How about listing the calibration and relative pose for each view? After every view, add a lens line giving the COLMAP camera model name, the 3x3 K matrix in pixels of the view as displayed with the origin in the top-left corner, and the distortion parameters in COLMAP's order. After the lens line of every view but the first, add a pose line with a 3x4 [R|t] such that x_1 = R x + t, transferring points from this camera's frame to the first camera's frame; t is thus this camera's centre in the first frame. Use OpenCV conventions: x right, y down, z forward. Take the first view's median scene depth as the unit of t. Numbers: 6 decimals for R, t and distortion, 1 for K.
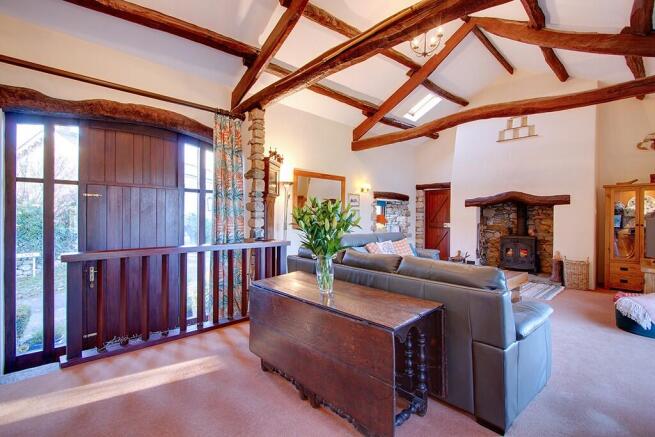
lens RADIAL K [[304.5, 0, 327.5], [0, 304.5, 218.5], [0, 0, 1]] dist [-0.002100, -0.000218]
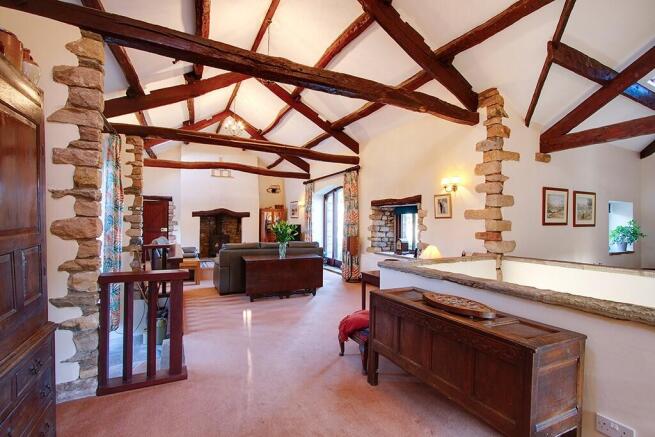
lens RADIAL K [[304.5, 0, 327.5], [0, 304.5, 218.5], [0, 0, 1]] dist [-0.002100, -0.000218]
pose [[0.291804, 0.005382, 0.956463, -0.829410], [-0.001004, 0.999985, -0.005320, -0.024336], [-0.956478, 0.000592, 0.291805, -0.041875]]
